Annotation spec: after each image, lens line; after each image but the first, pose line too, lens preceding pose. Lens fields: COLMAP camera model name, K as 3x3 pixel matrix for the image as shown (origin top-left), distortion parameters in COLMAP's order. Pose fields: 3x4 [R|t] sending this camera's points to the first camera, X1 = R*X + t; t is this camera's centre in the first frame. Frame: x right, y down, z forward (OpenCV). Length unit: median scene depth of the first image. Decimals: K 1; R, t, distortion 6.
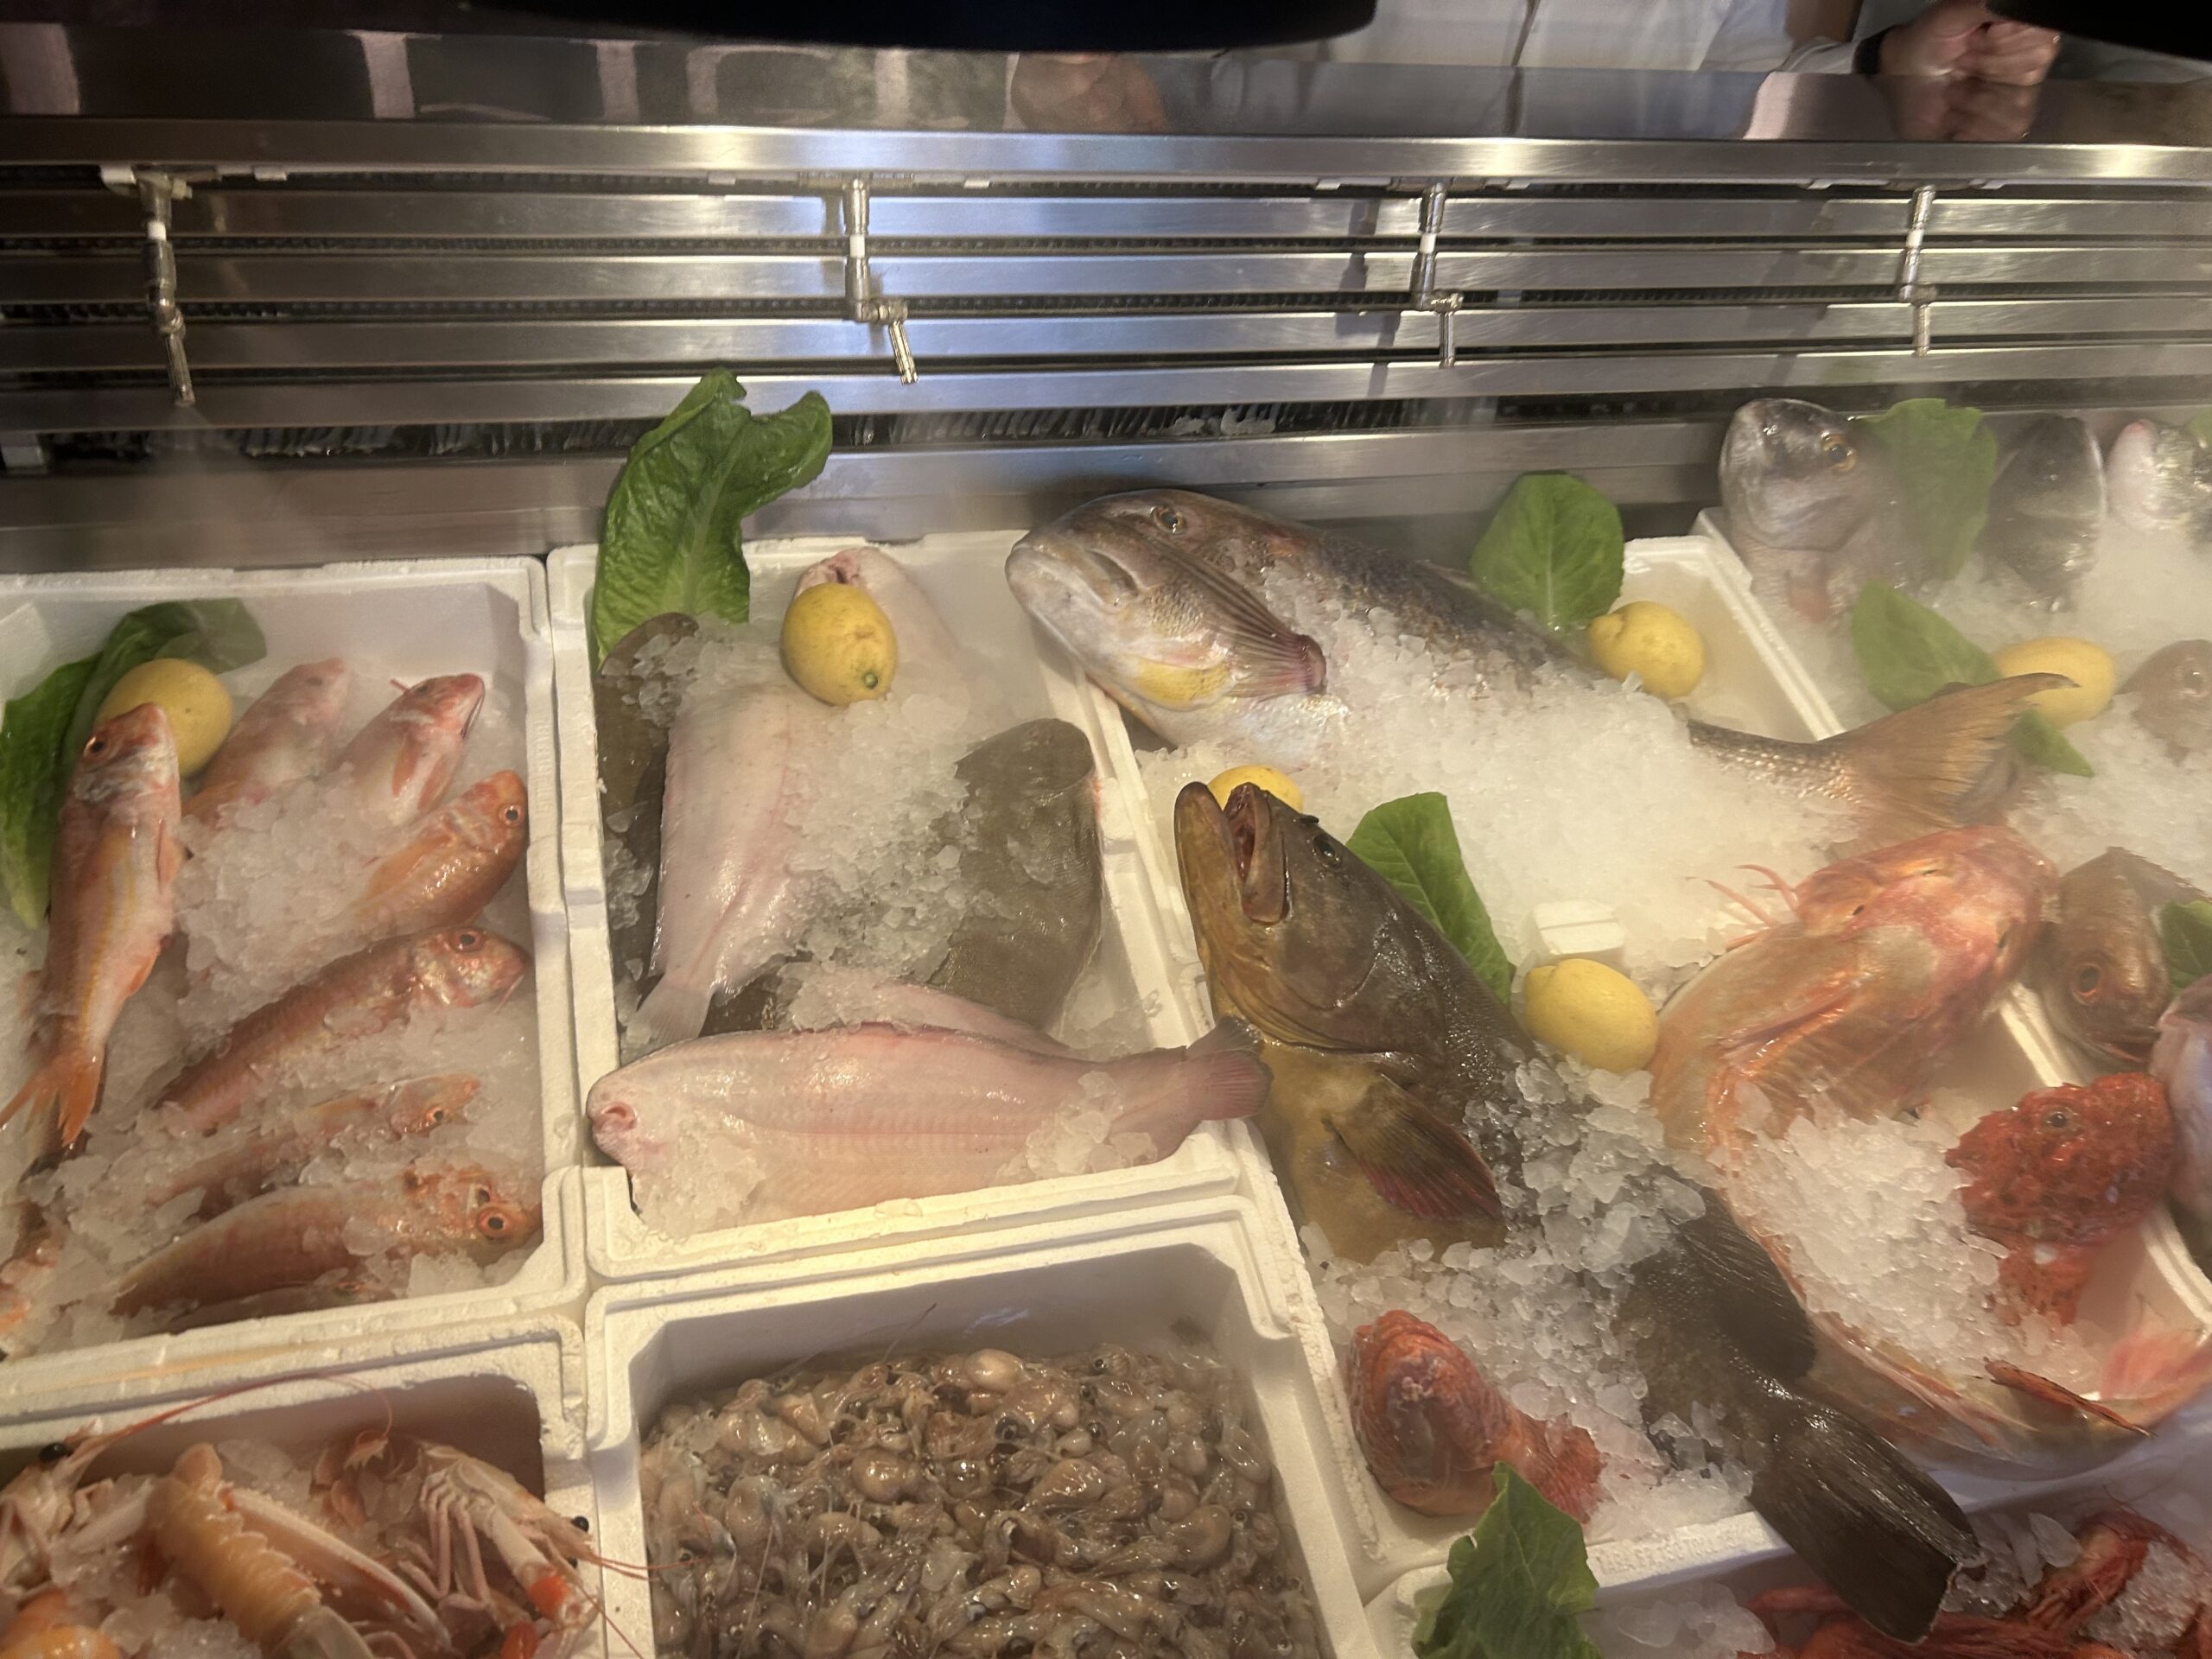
lens RADIAL K [[1677.7, 0, 1106.0], [0, 1677.7, 829.5], [0, 0, 1]] dist [0.000157, -0.010894]
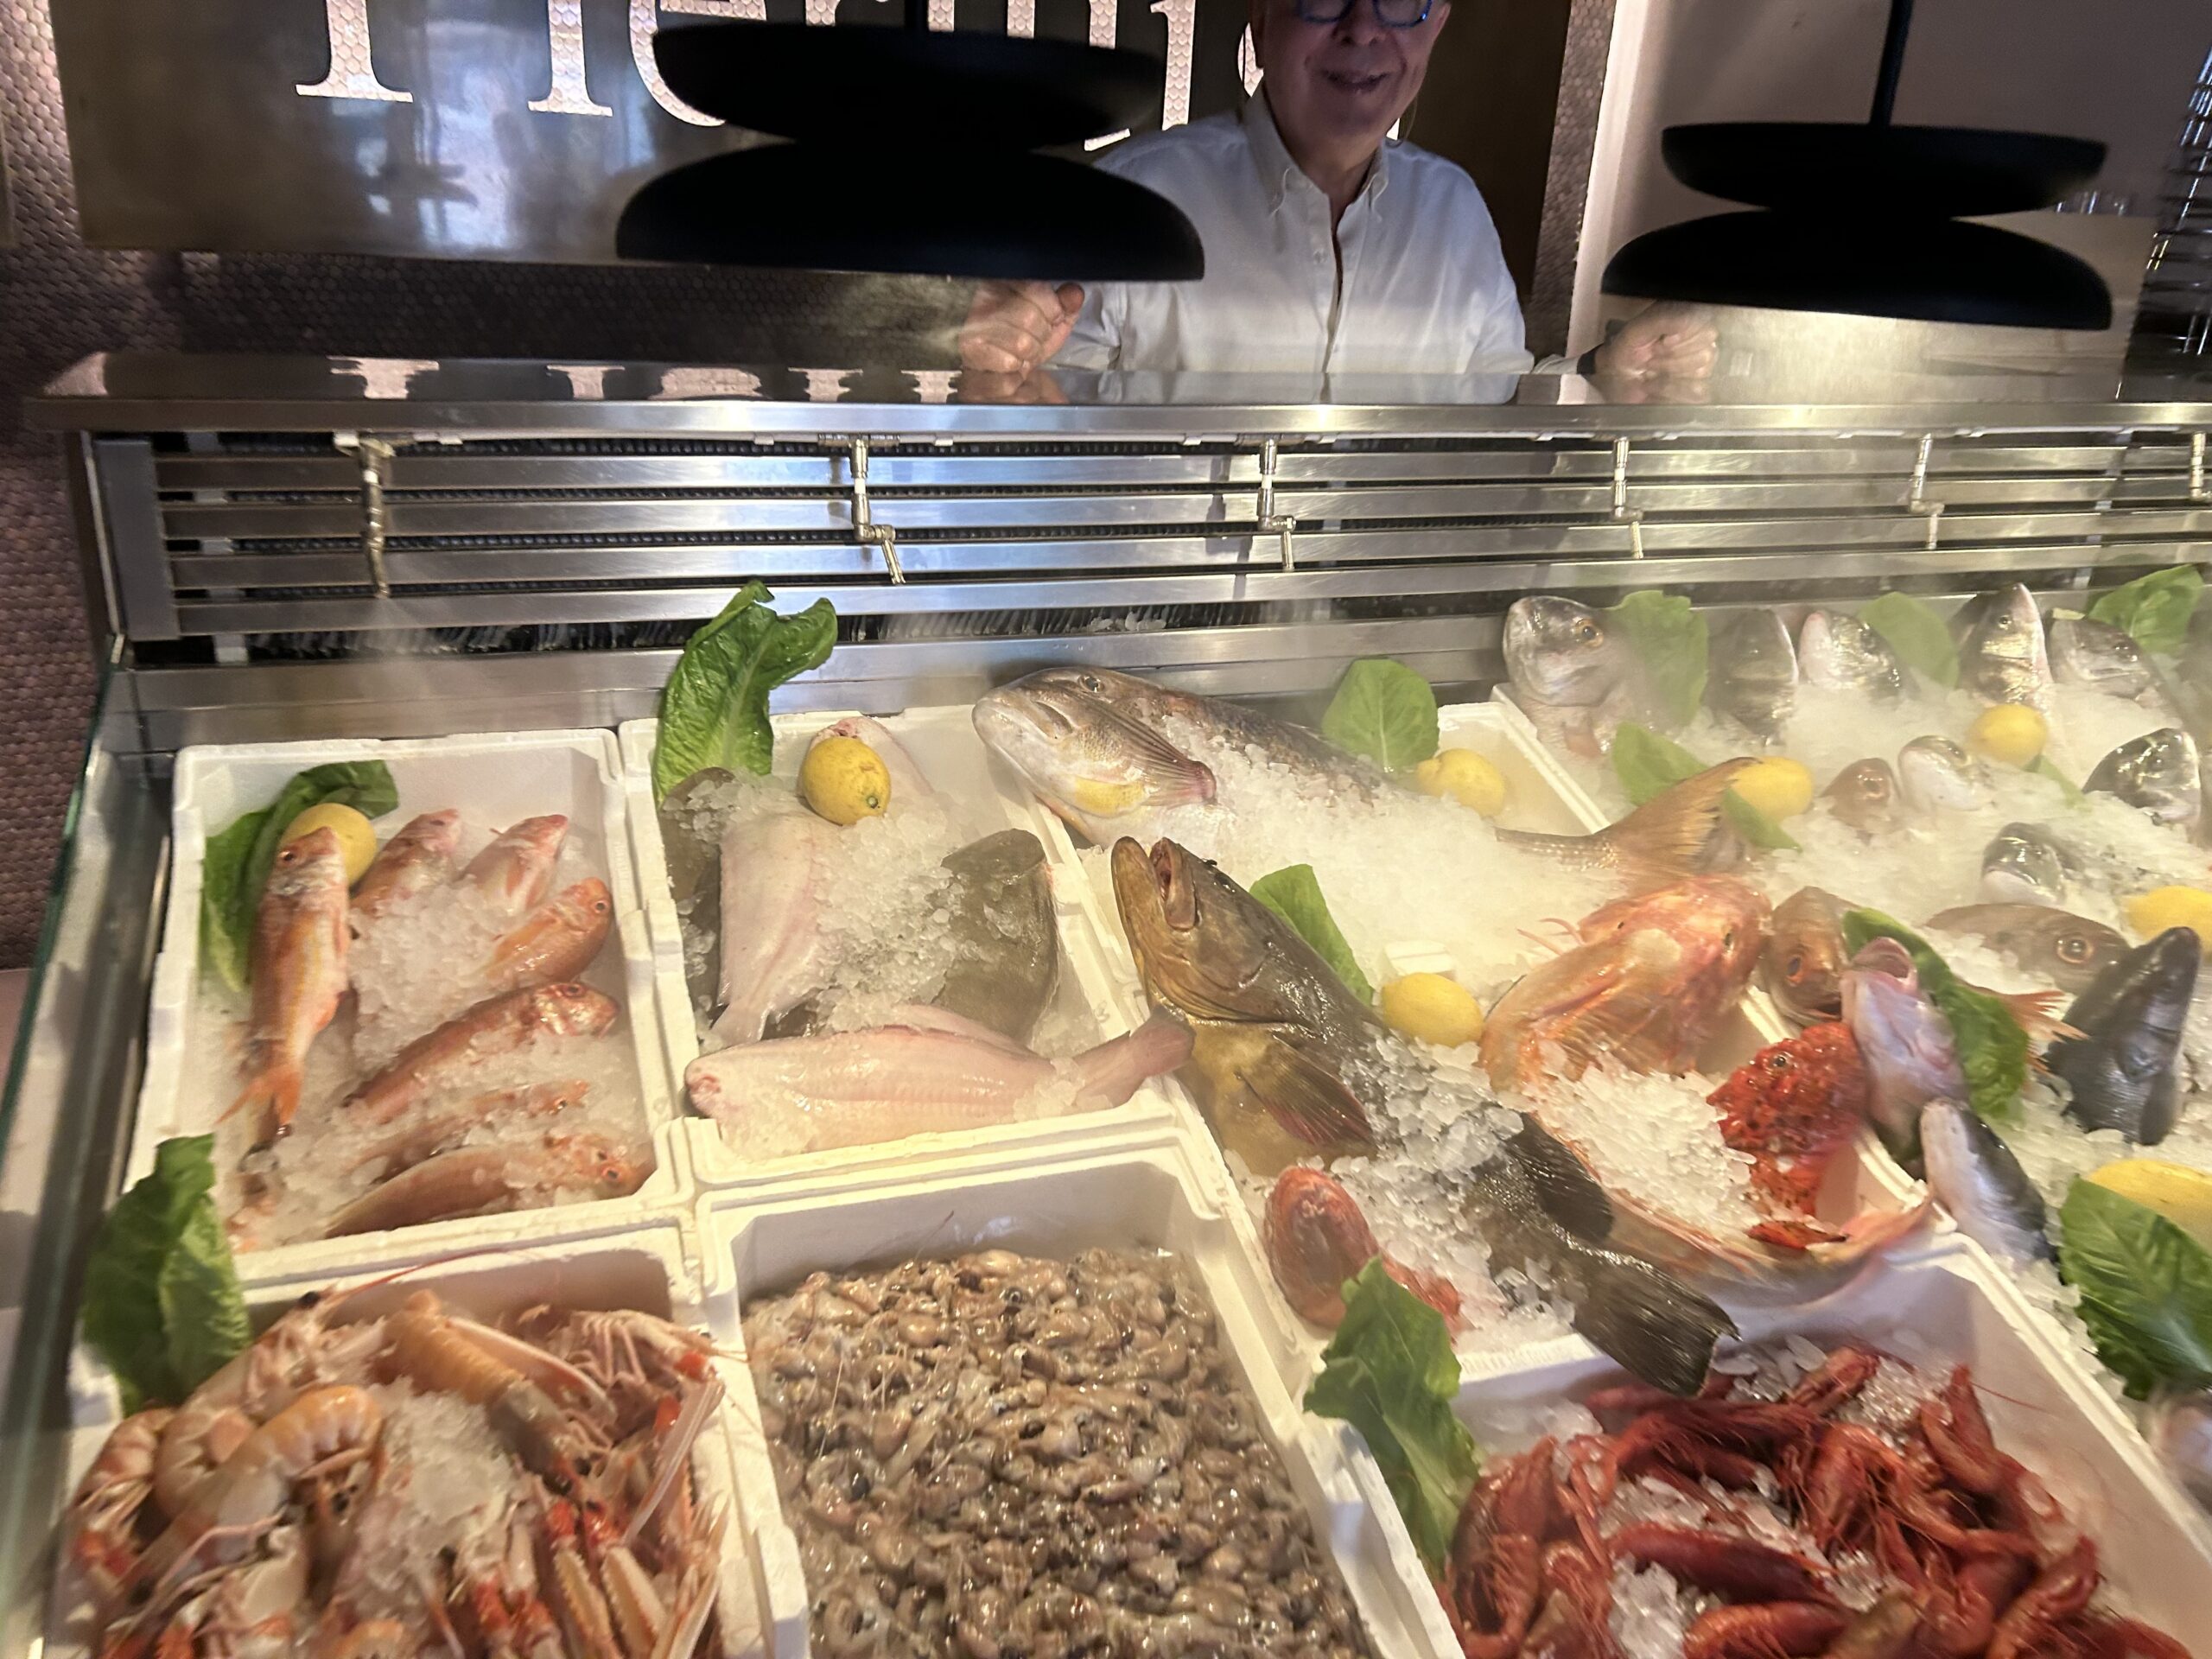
lens RADIAL K [[1677.7, 0, 1106.0], [0, 1677.7, 829.5], [0, 0, 1]] dist [0.000157, -0.010894]
pose [[0.997079, -0.043712, 0.062626, -0.045429], [0.056019, 0.975945, -0.210698, 0.242330], [-0.051910, 0.213591, 0.975543, -0.318061]]
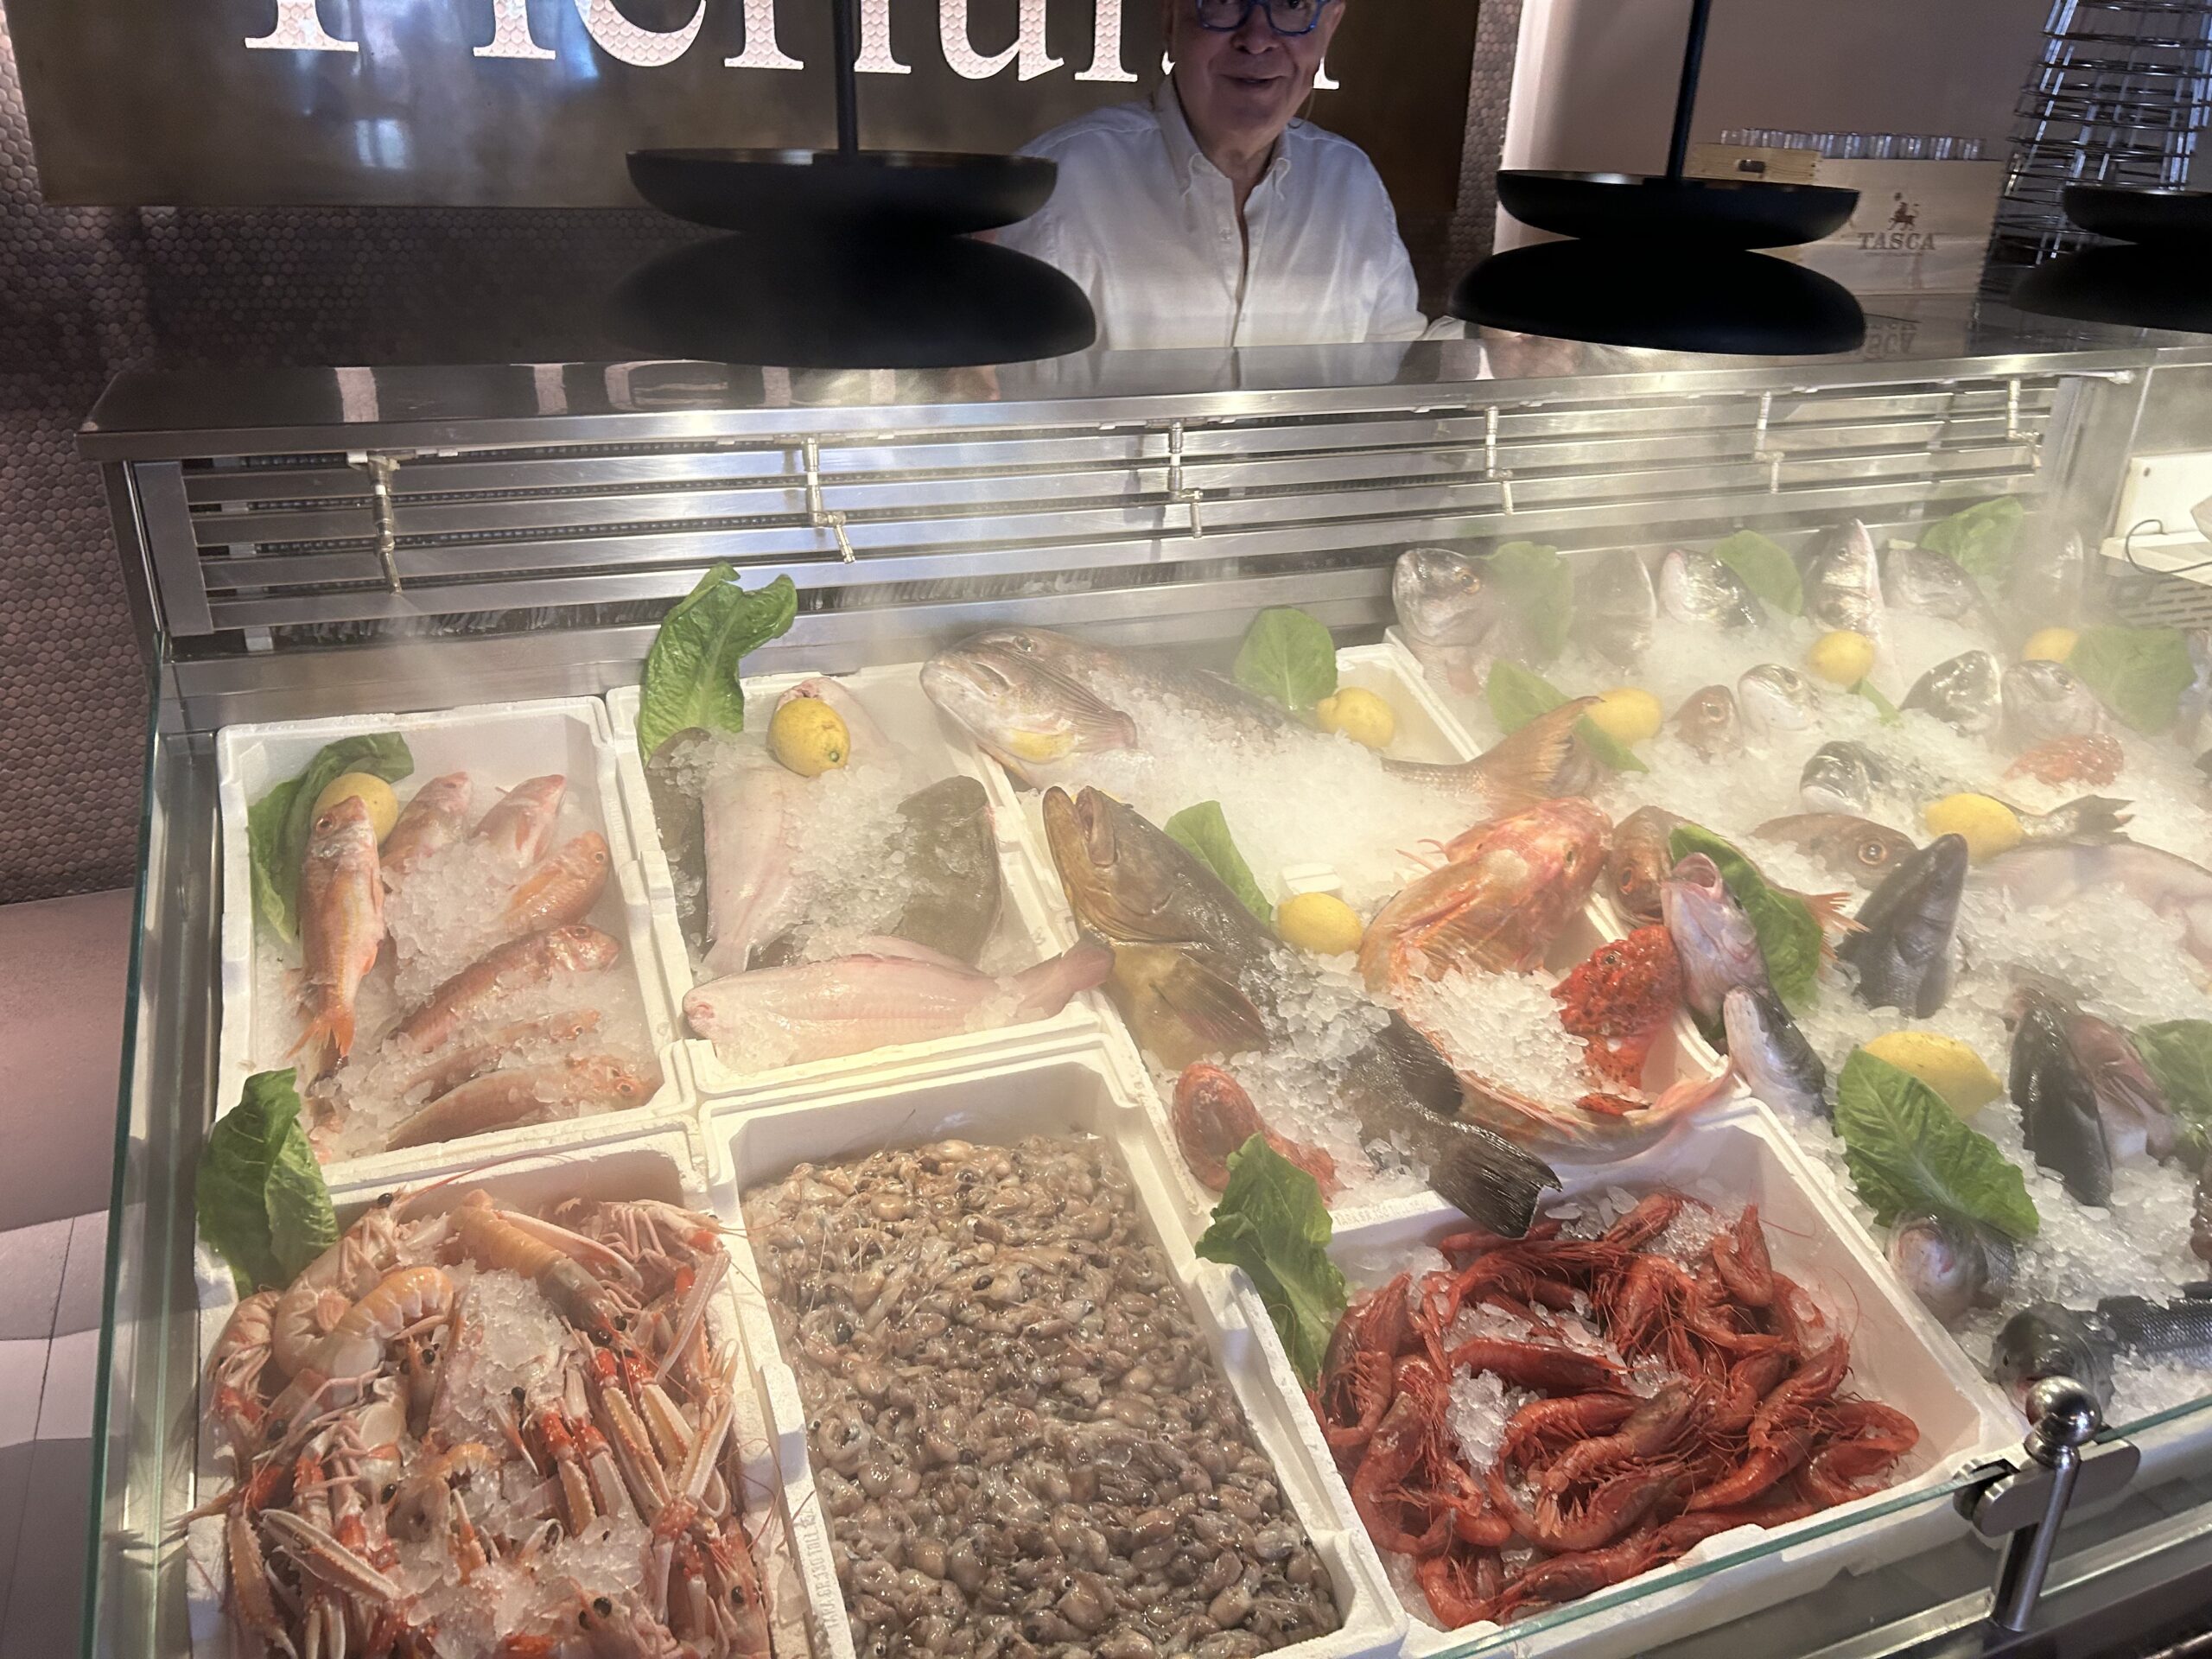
lens RADIAL K [[1688.6, 0, 1140.2], [0, 1688.6, 813.1], [0, 0, 1]] dist [0.028951, -0.087570]
pose [[0.992364, -0.075397, 0.097620, -0.021984], [0.089505, 0.984732, -0.149304, 0.234212], [-0.084872, 0.156901, 0.983961, -0.560945]]
